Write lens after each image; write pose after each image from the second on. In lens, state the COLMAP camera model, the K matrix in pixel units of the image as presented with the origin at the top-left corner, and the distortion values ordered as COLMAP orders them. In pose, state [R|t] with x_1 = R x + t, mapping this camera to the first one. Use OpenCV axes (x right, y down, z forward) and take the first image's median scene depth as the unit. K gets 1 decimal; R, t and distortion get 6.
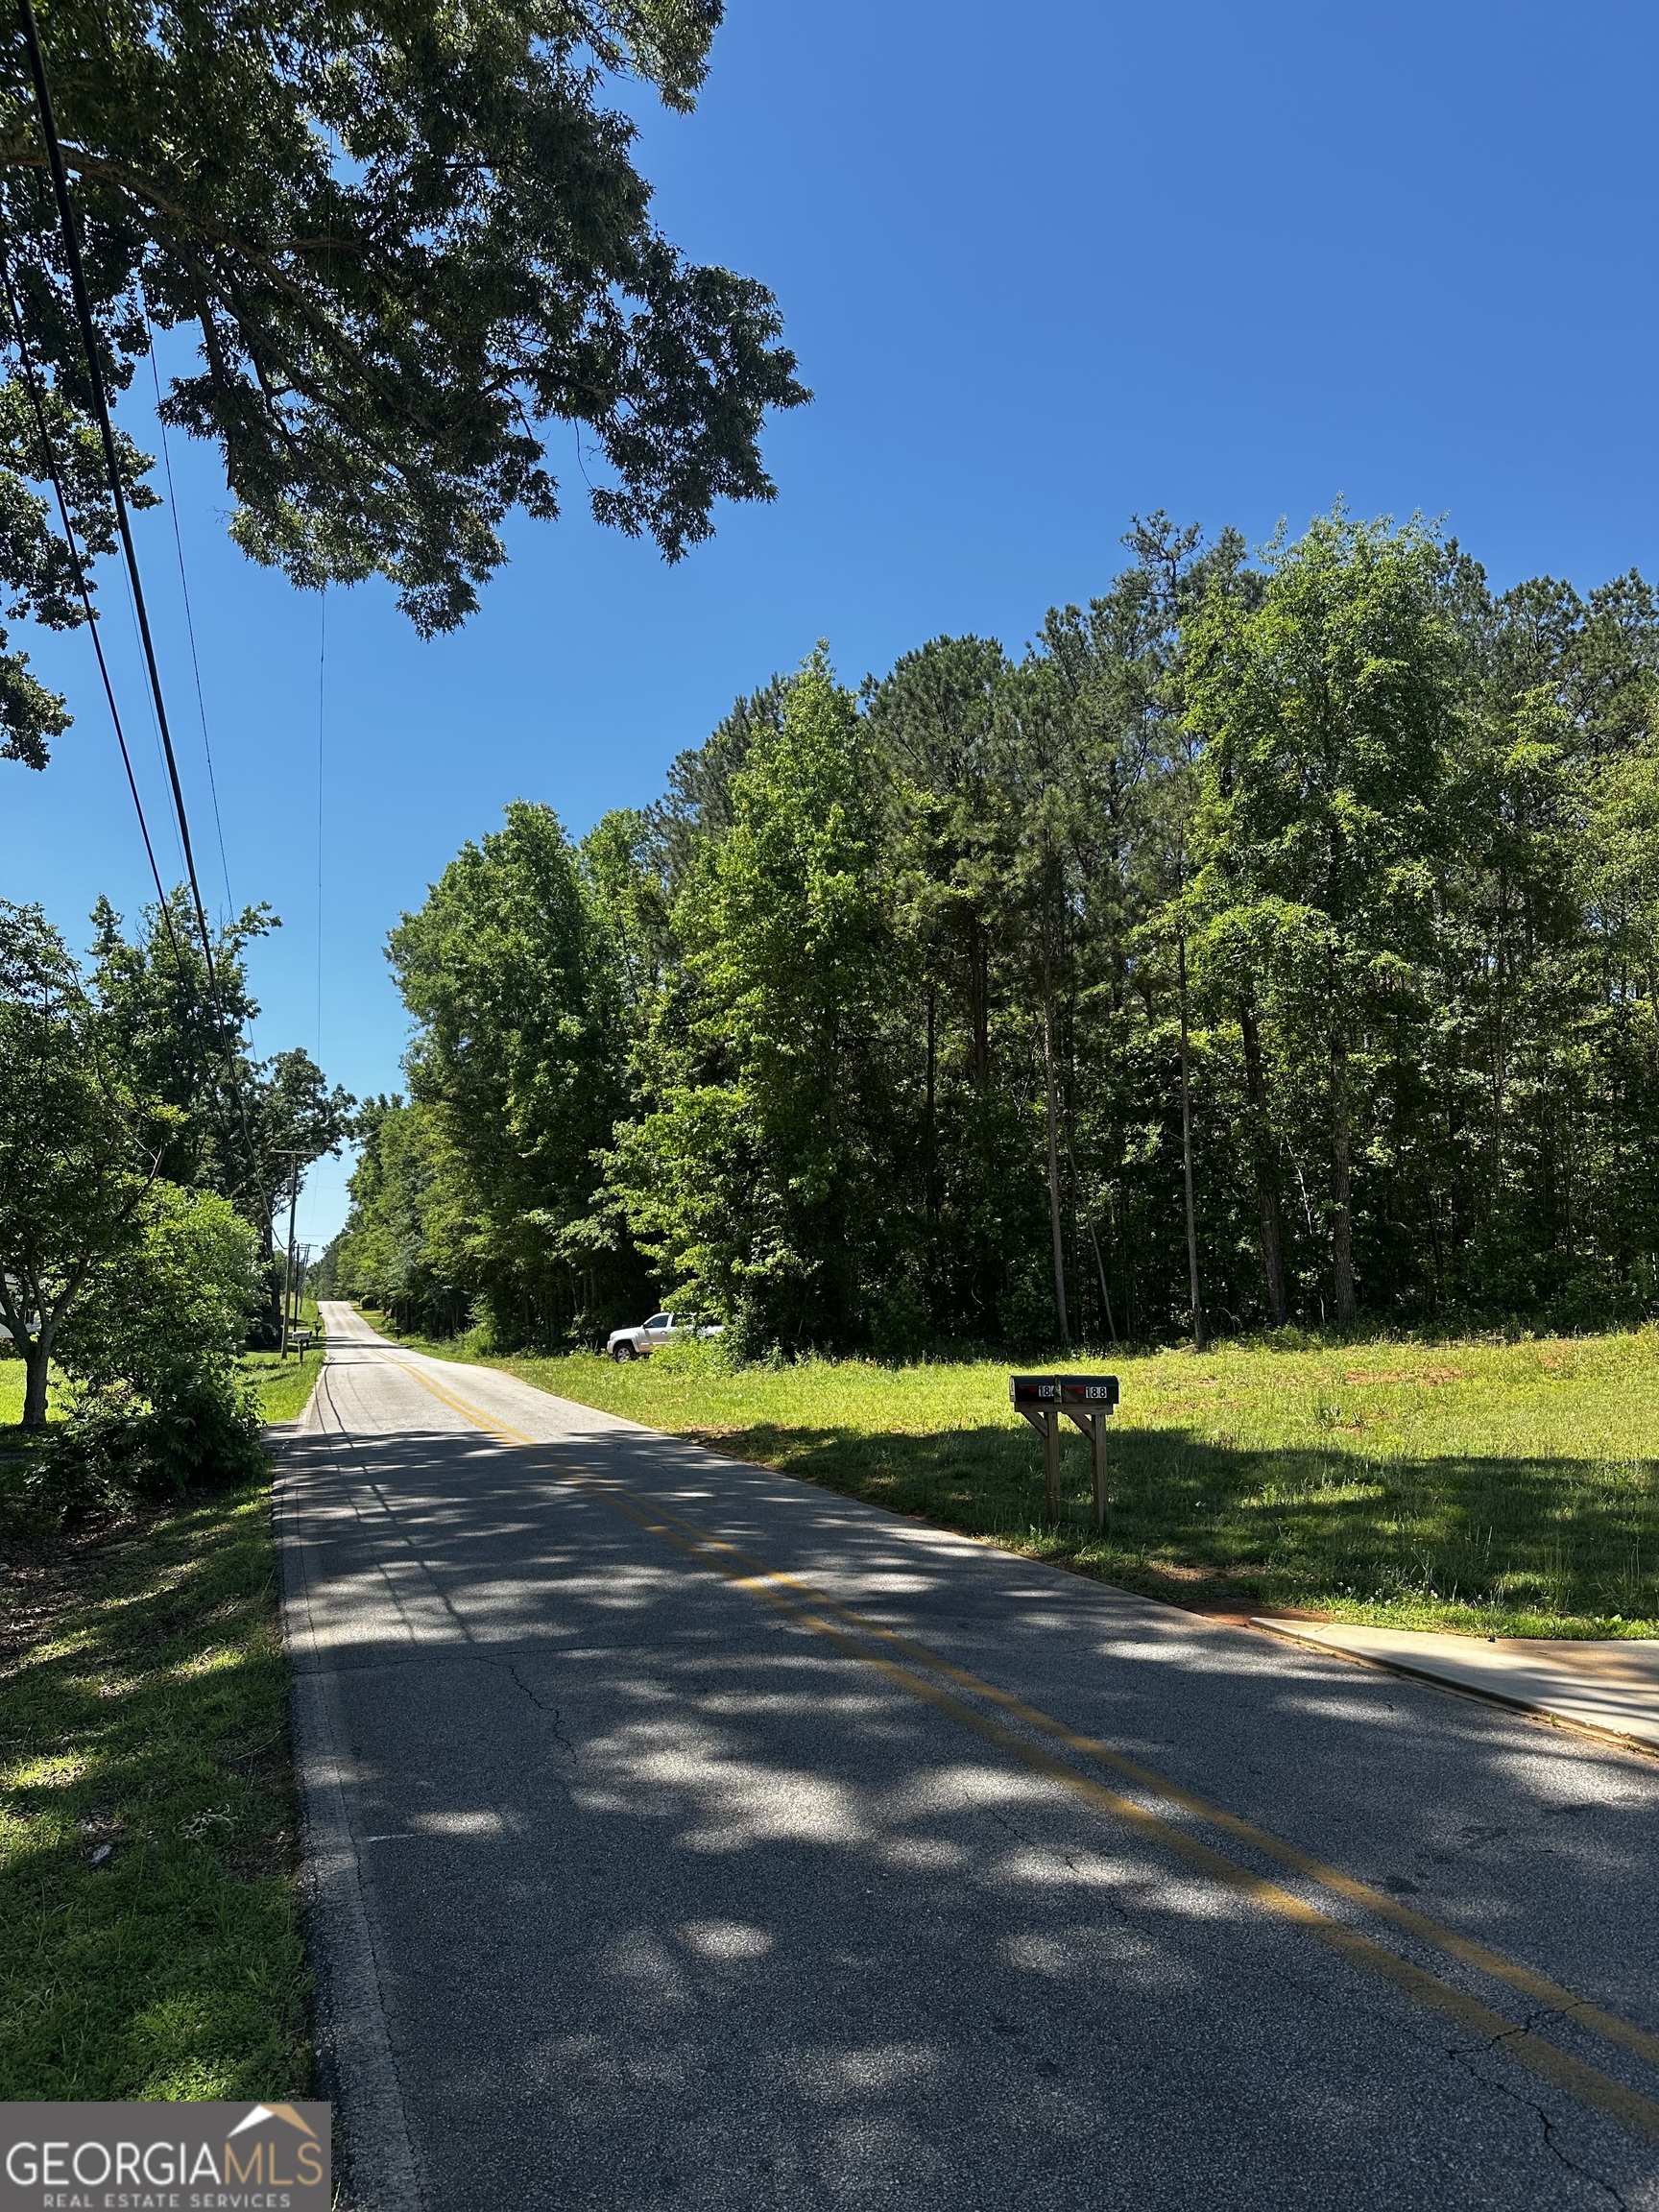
lens RADIAL K [[1529.7, 0, 829.7], [0, 1529.7, 1112.0], [0, 0, 1]] dist [0.079144, -0.001054]
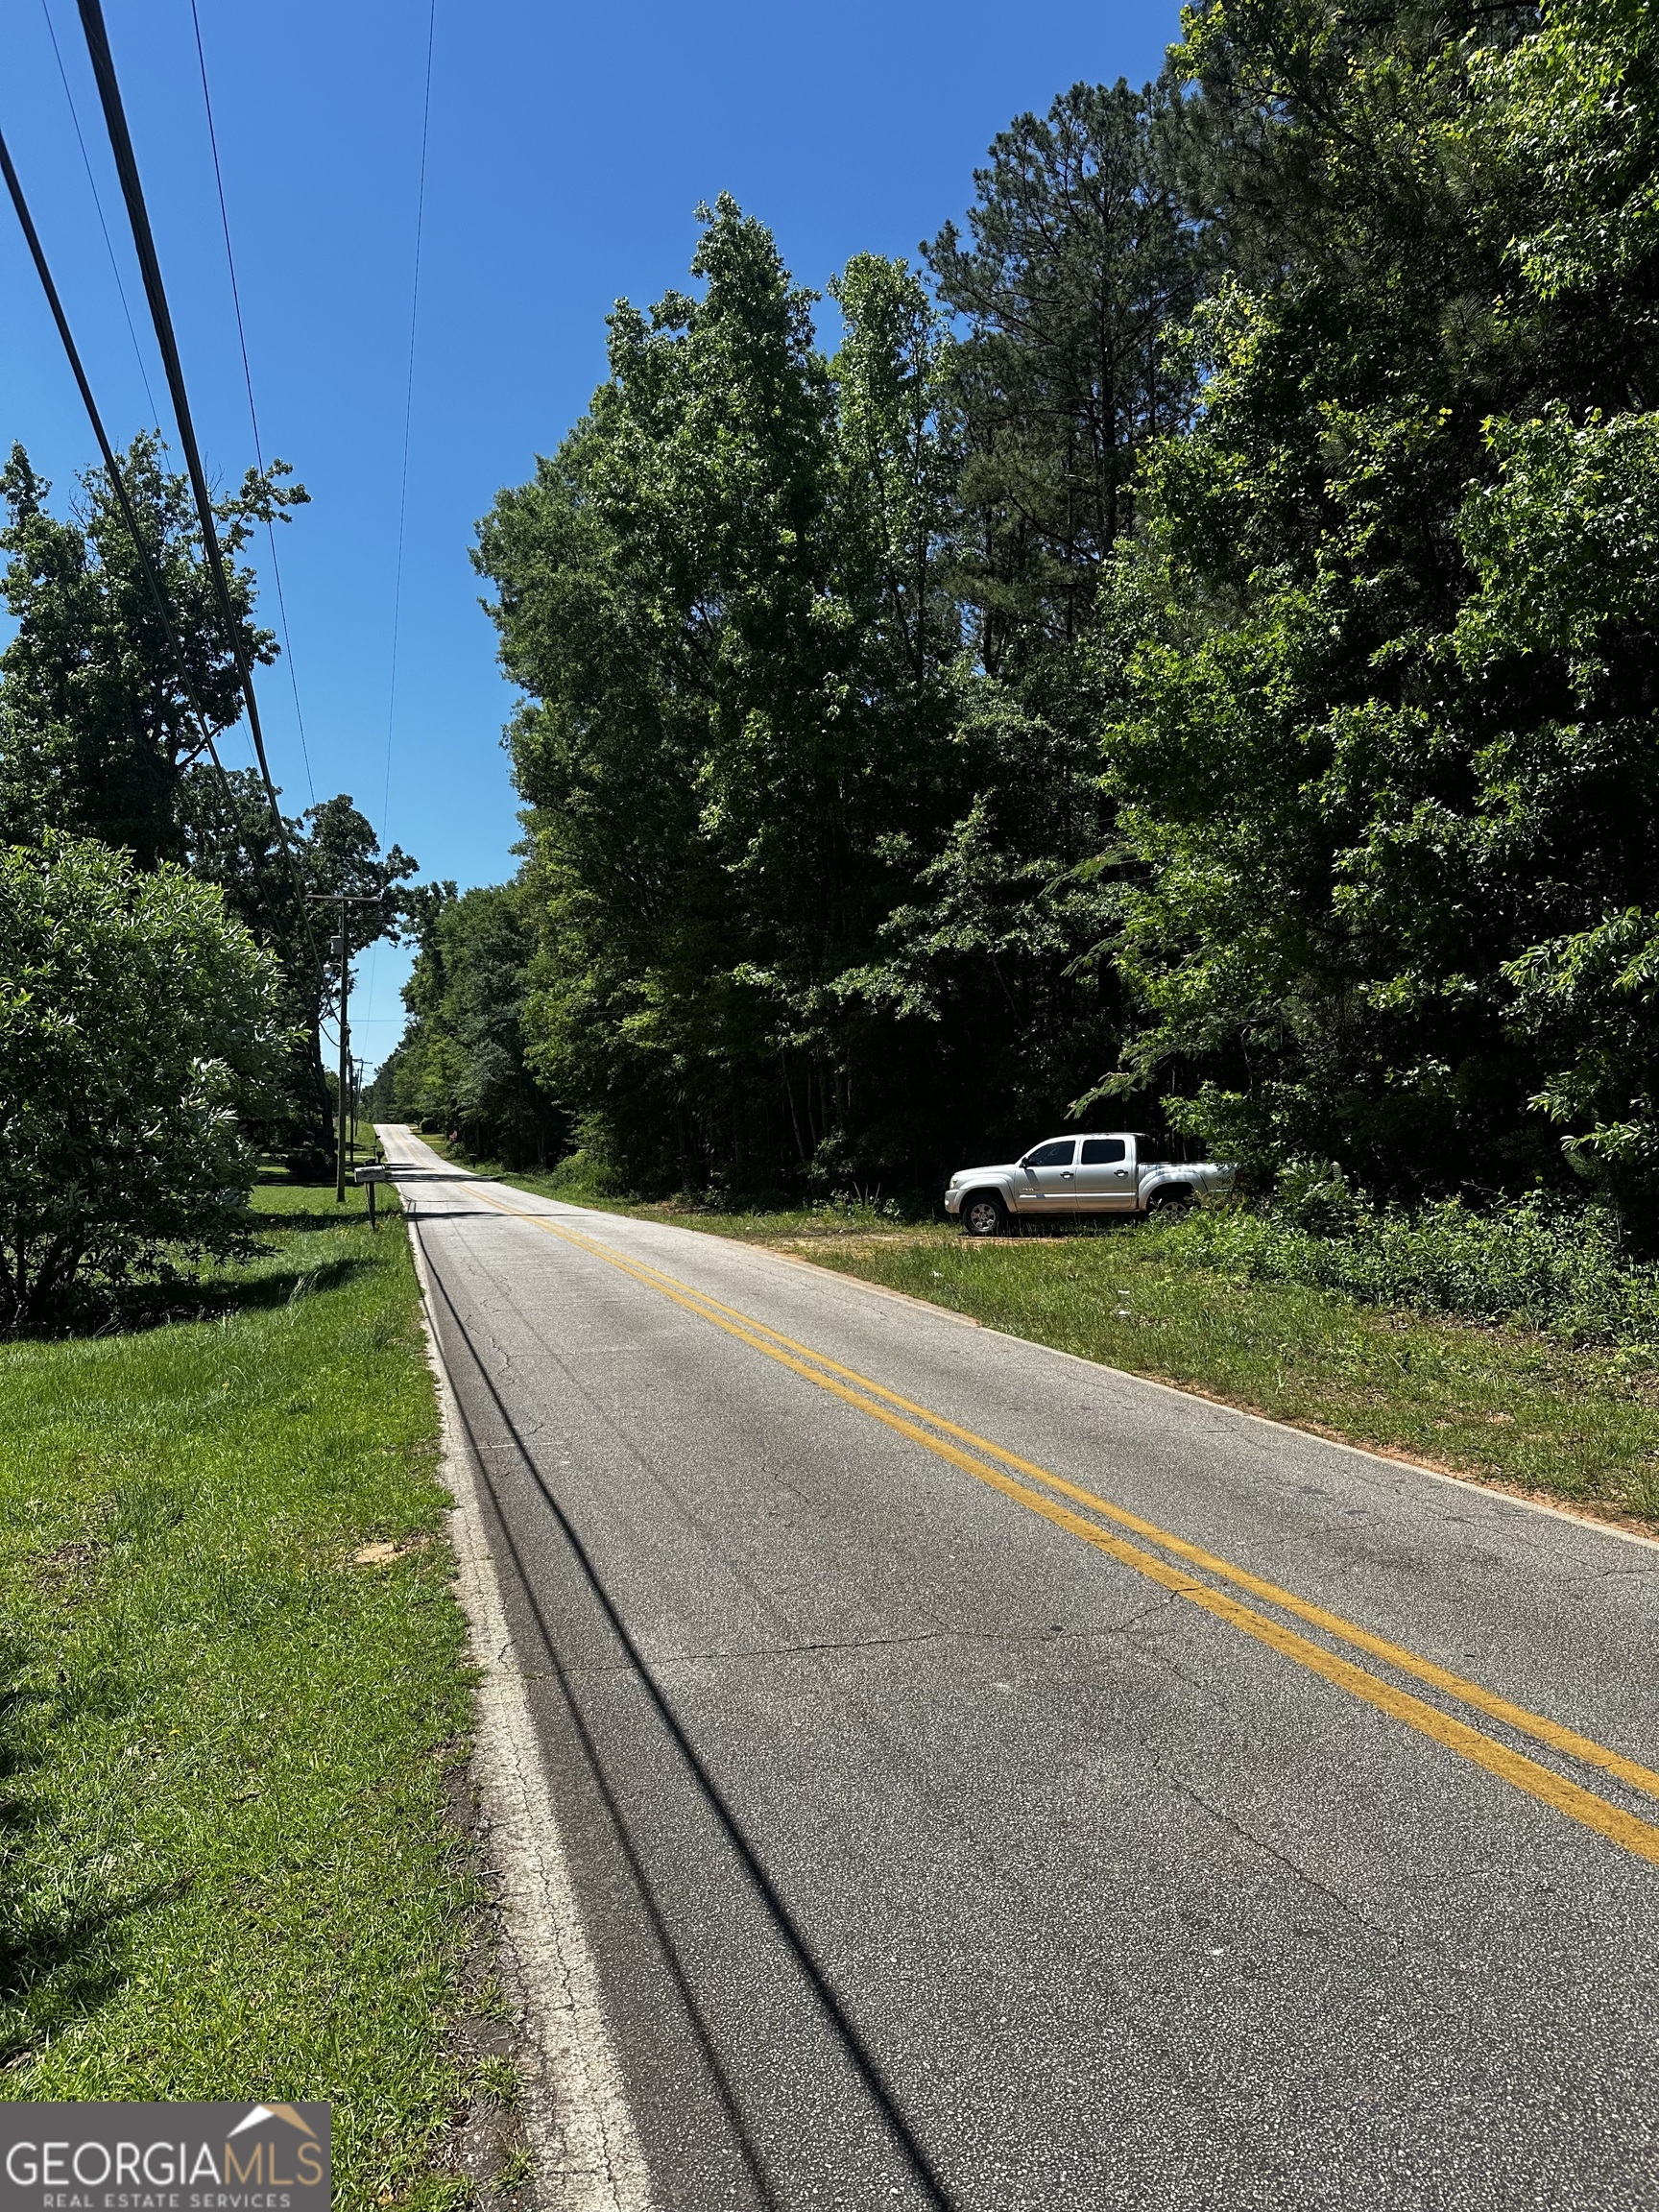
lens RADIAL K [[1511.5, 0, 827.9], [0, 1511.5, 1091.3], [0, 0, 1]] dist [0.013922, -0.025769]
pose [[0.999699, -0.004567, -0.024098, -0.083610], [0.006961, 0.994939, 0.100237, 0.031116], [0.023518, -0.100375, 0.994672, 0.238530]]
